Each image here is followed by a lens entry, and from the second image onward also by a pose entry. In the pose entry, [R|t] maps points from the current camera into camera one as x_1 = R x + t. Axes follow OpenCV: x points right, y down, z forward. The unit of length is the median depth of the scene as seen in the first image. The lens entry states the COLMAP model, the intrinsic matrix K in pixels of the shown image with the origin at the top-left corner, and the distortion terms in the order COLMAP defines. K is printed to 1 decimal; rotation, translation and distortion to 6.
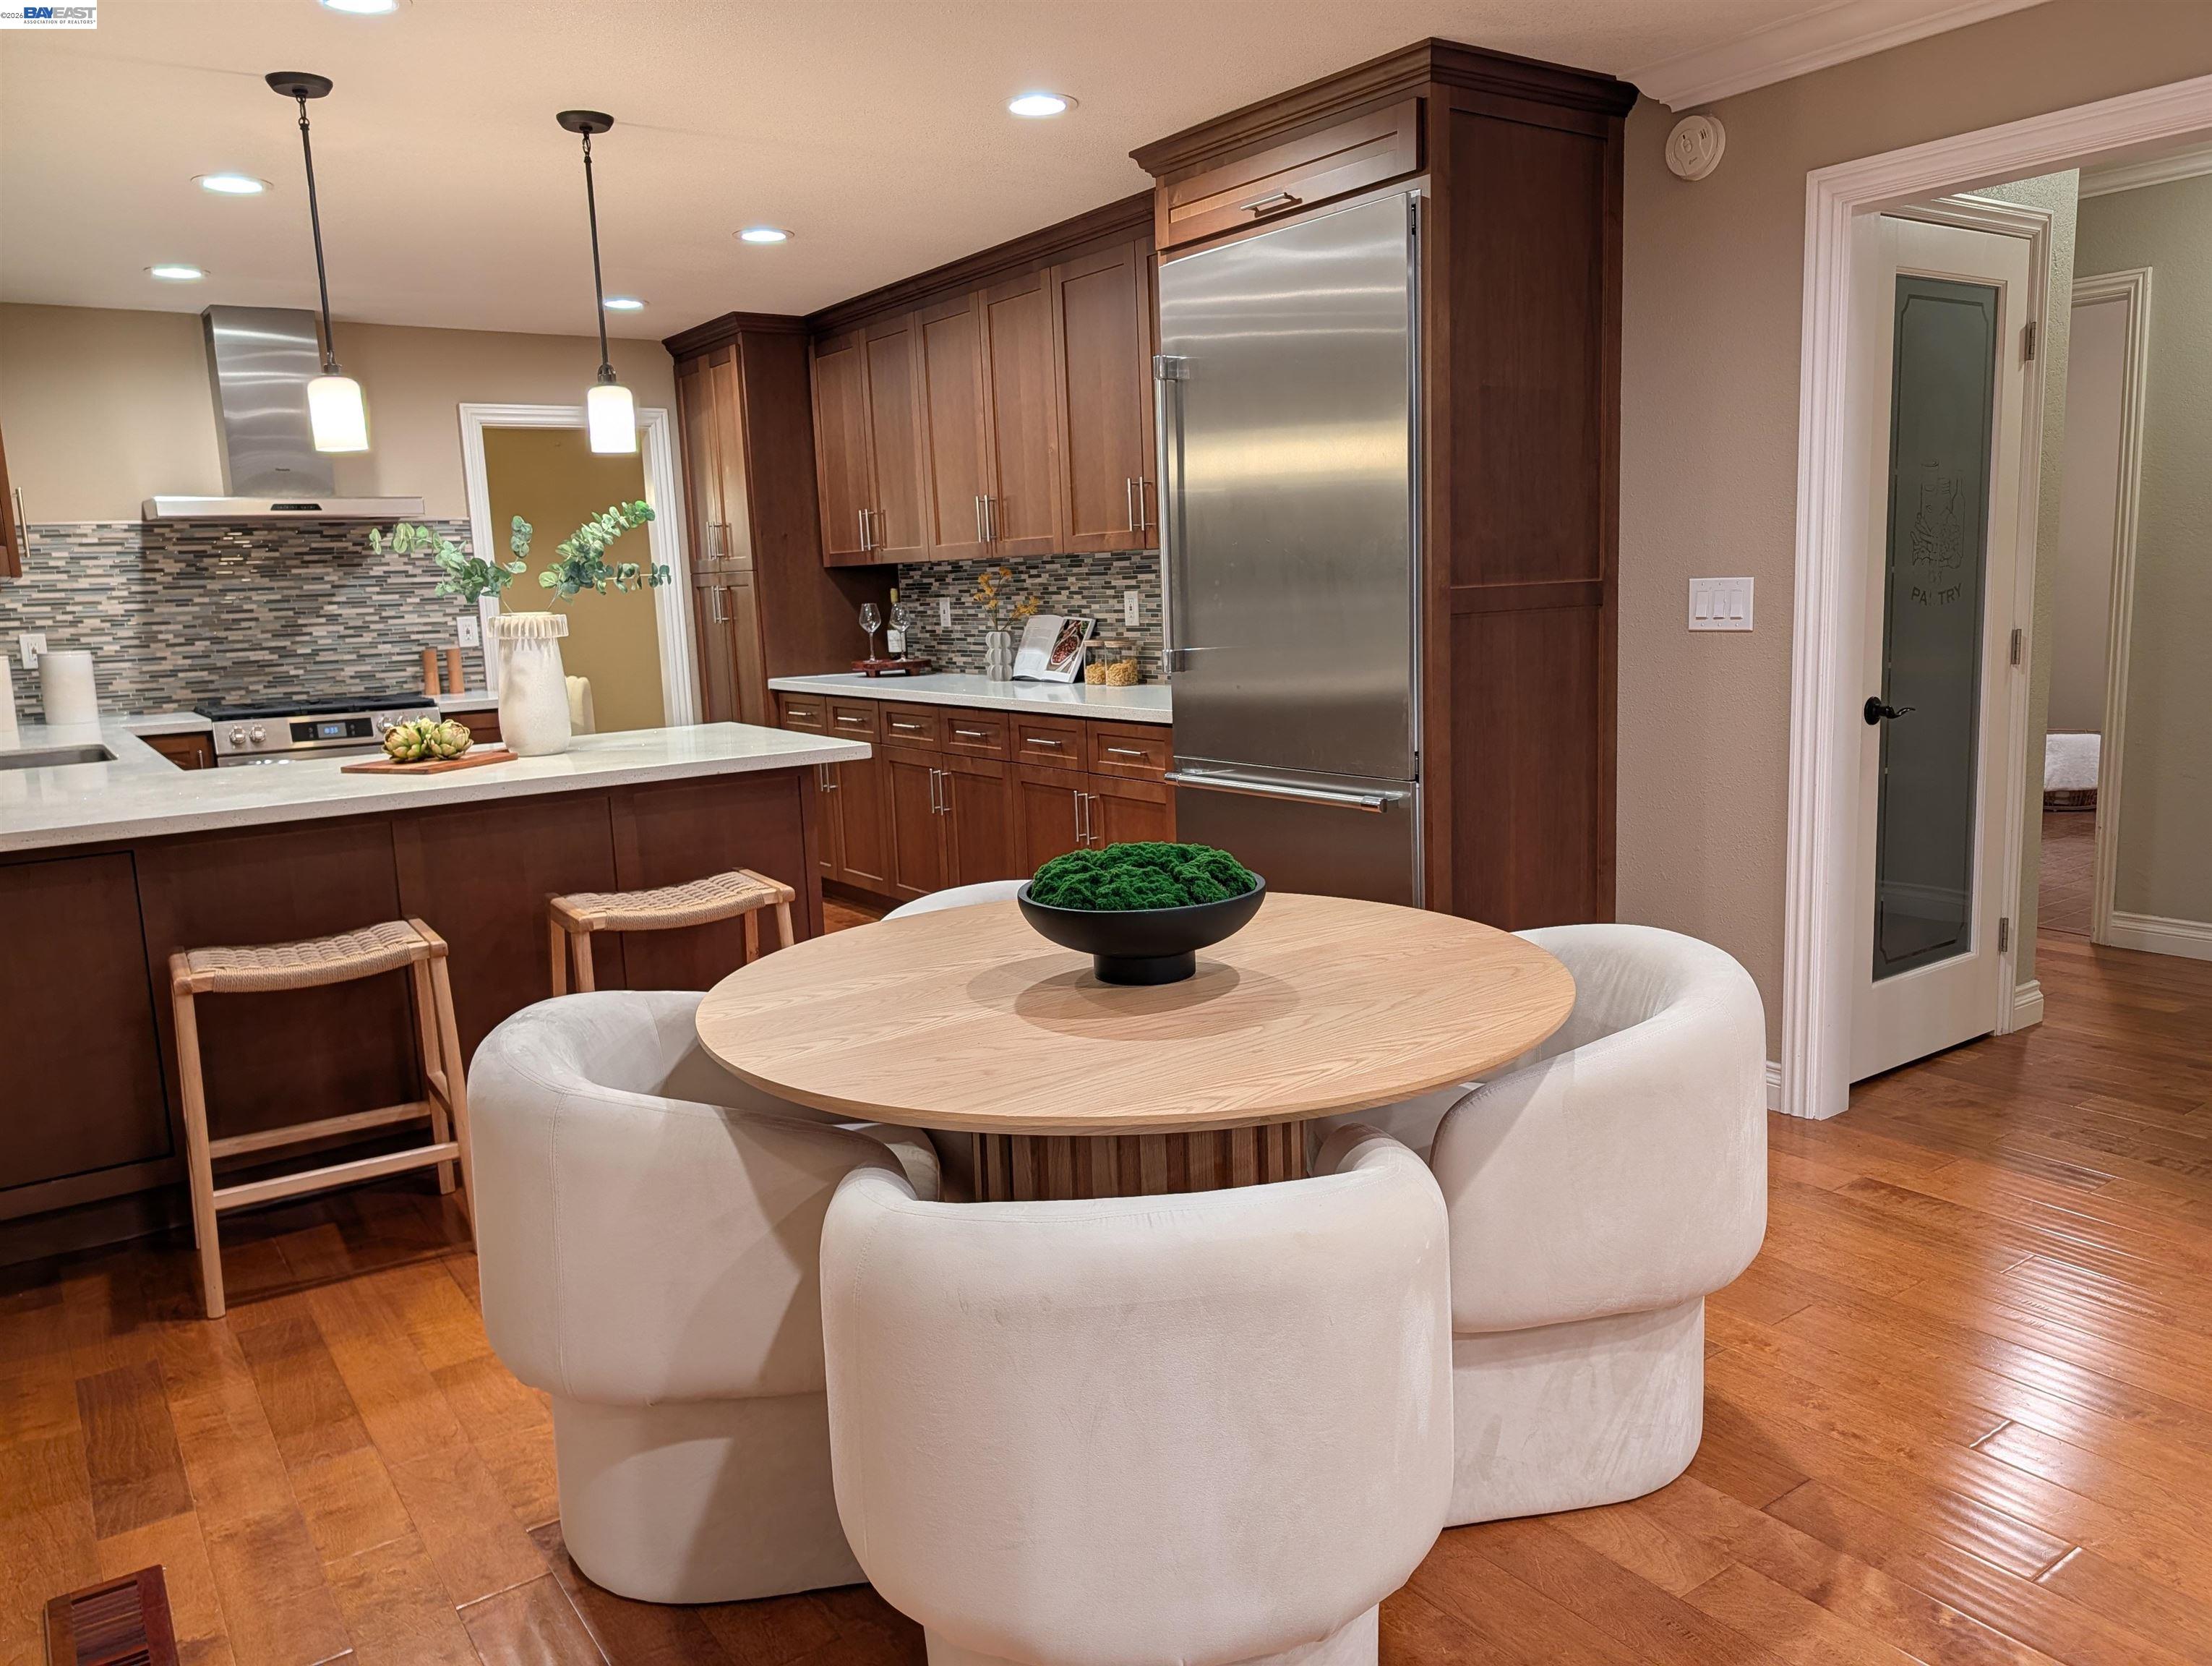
lens RADIAL K [[1604.1, 0, 1113.5], [0, 1604.1, 822.7], [0, 0, 1]] dist [0.051535, -0.033785]
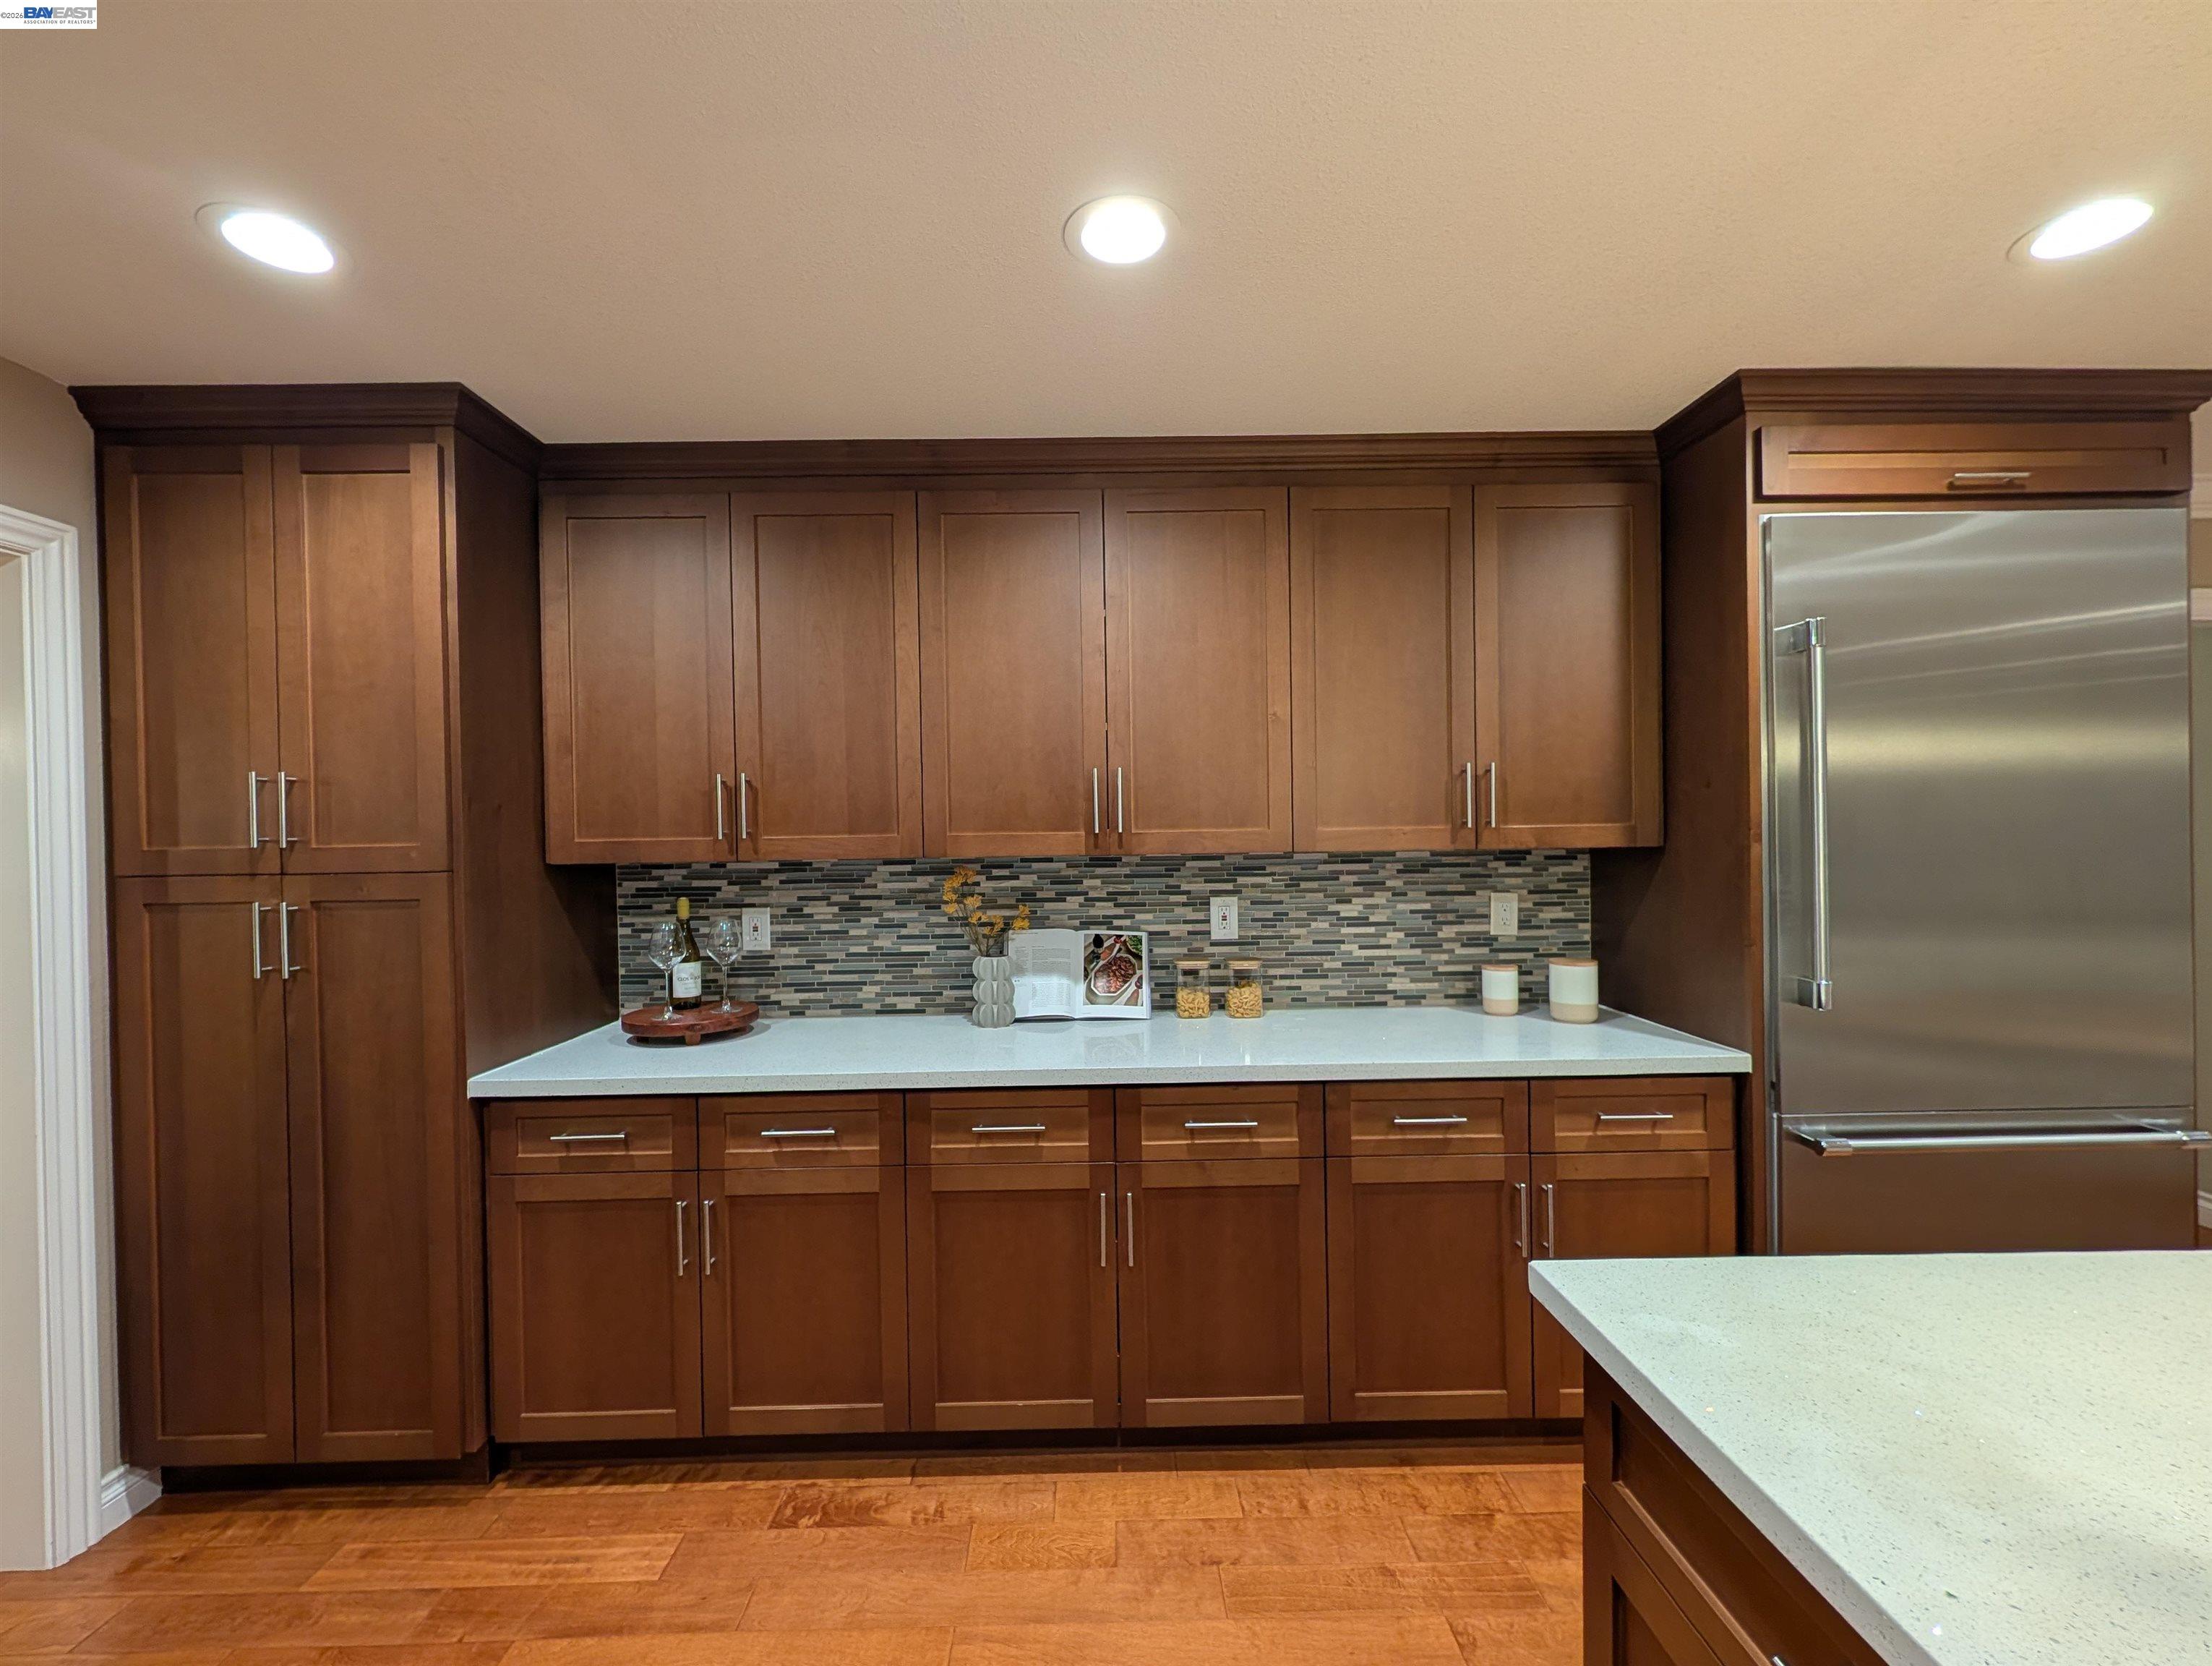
lens RADIAL K [[926.4, 0, 1105.5], [0, 926.4, 843.4], [0, 0, 1]] dist [0.001265, 0.000260]
pose [[0.566435, 0.022734, 0.823793, -0.589831], [0.118462, 0.986992, -0.108692, -0.182486], [-0.815548, 0.159155, 0.556374, 1.122346]]
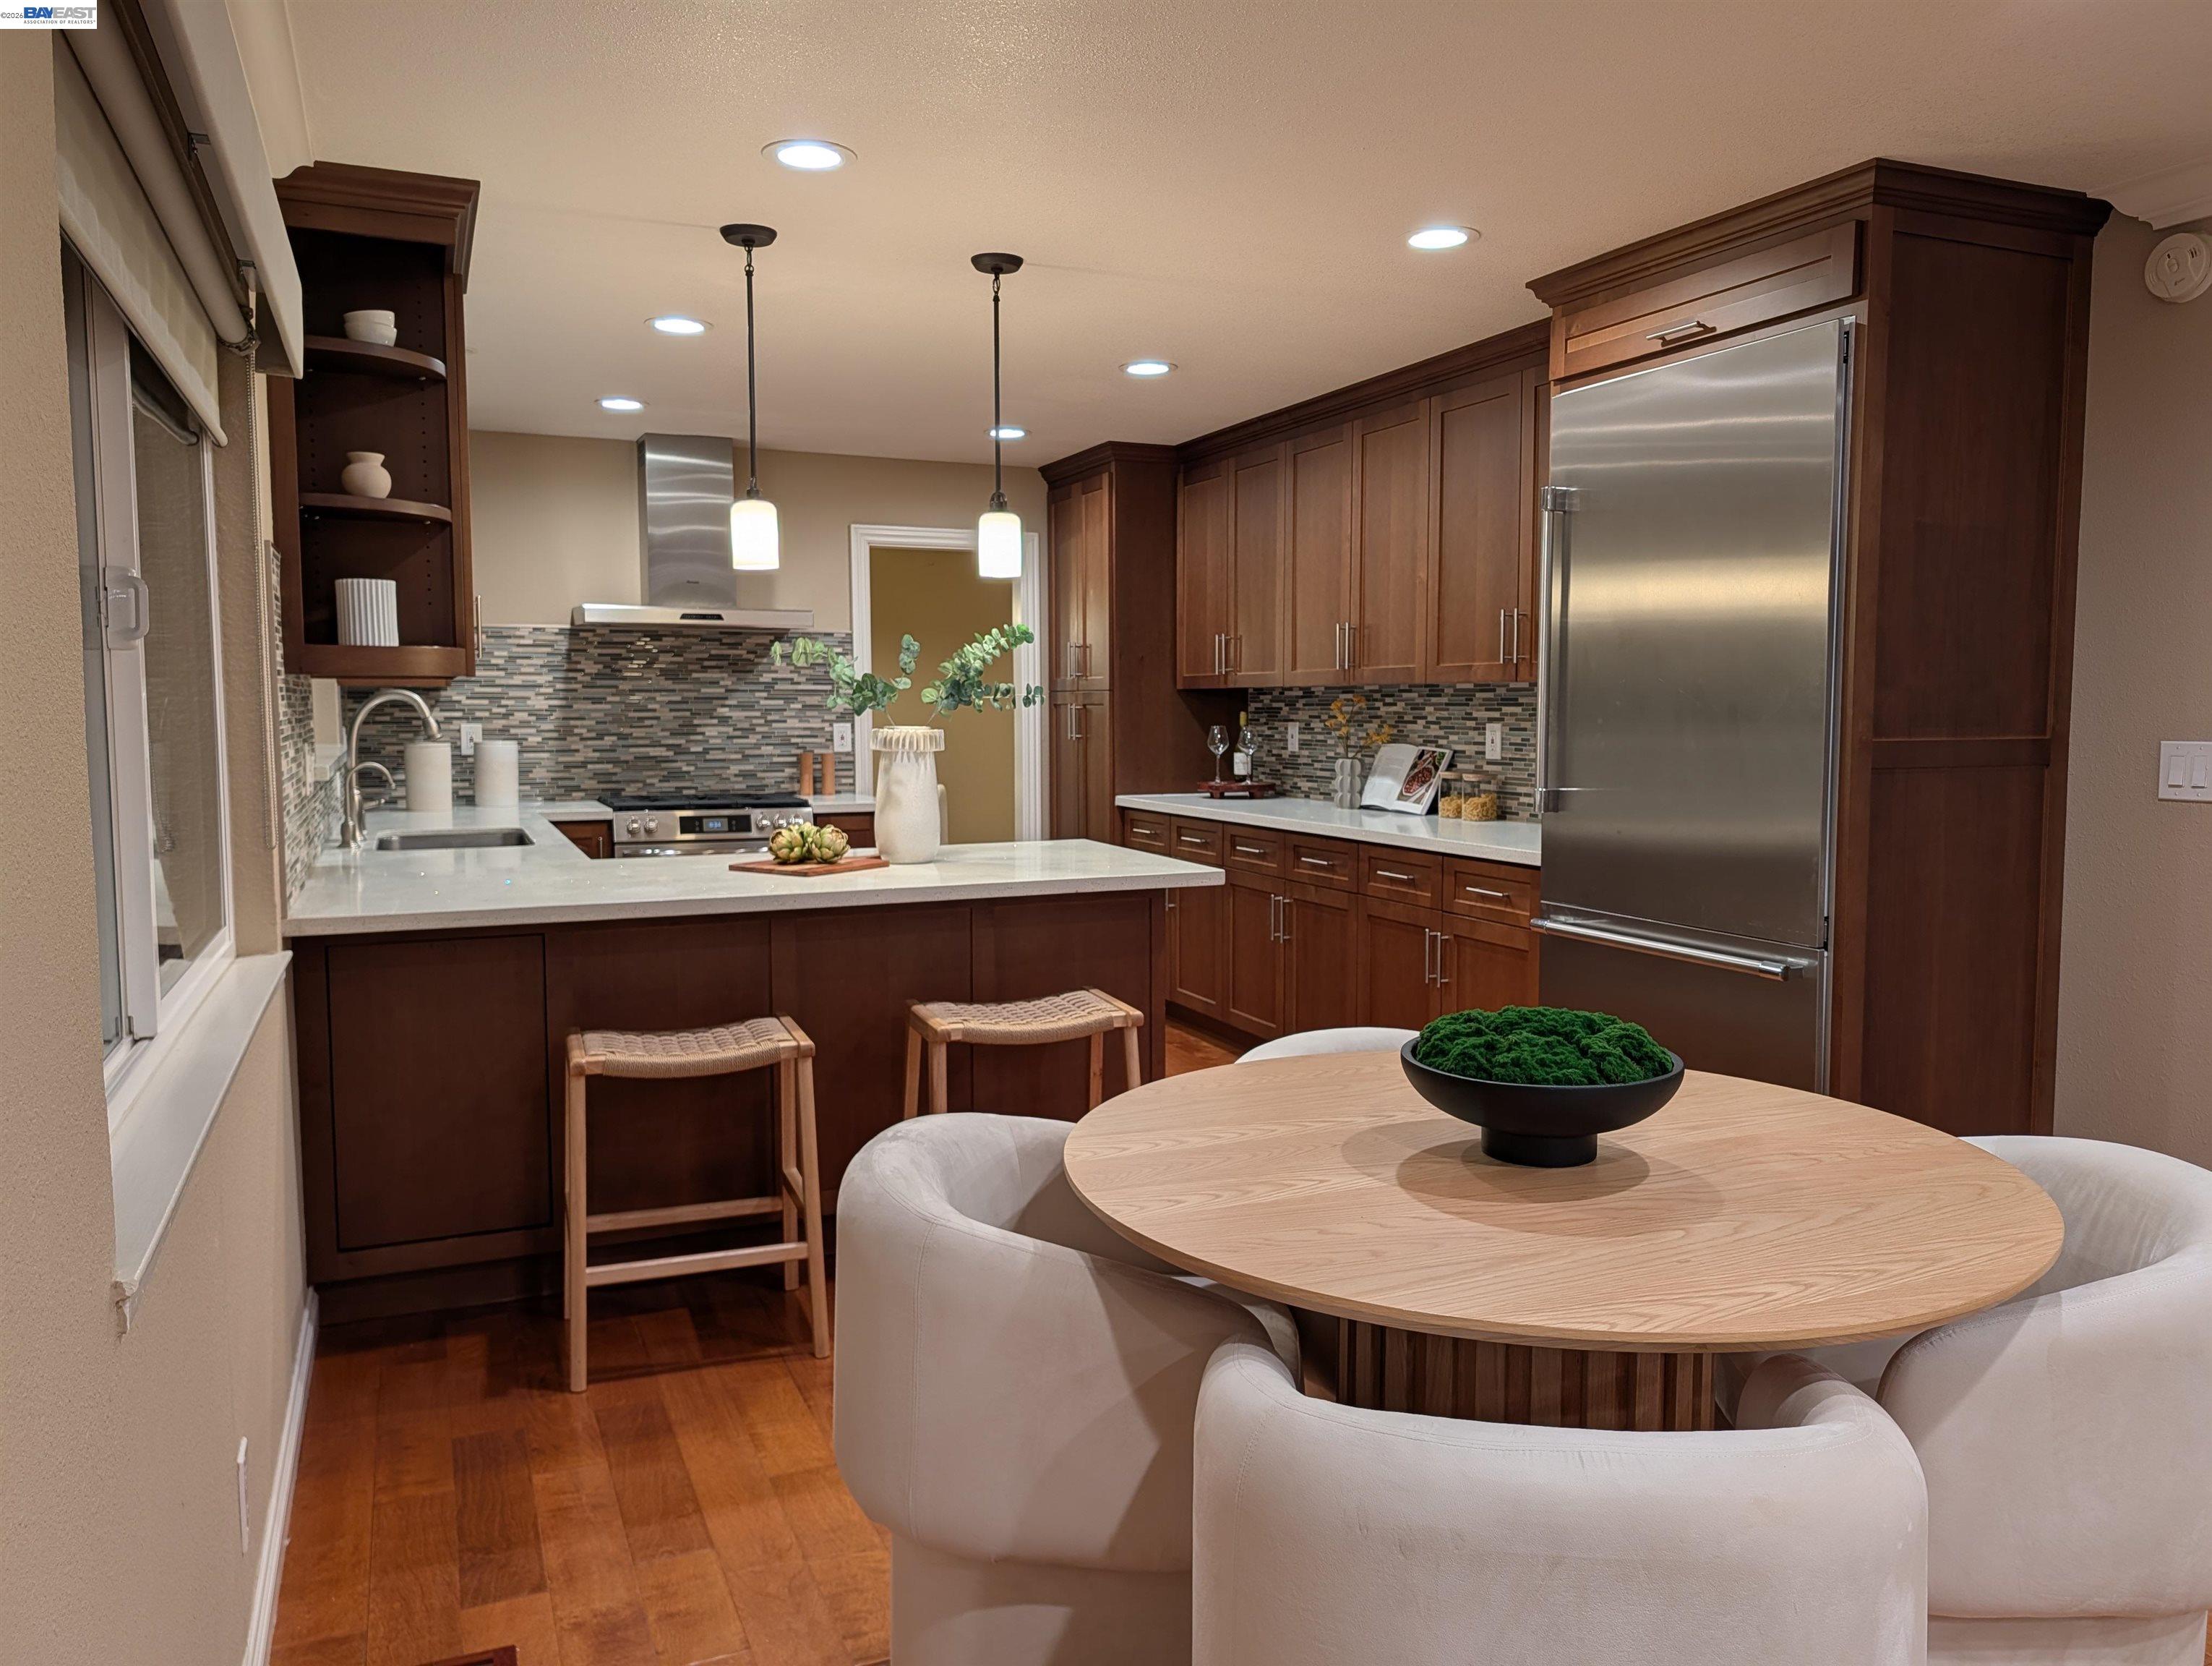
lens RADIAL K [[1604.1, 0, 1113.5], [0, 1604.1, 822.7], [0, 0, 1]] dist [0.051535, -0.033785]
pose [[0.979571, 0.053078, -0.193965, -0.031656], [-0.066760, 0.995669, -0.064695, -0.011021], [0.189692, 0.076322, 0.978873, 0.024105]]
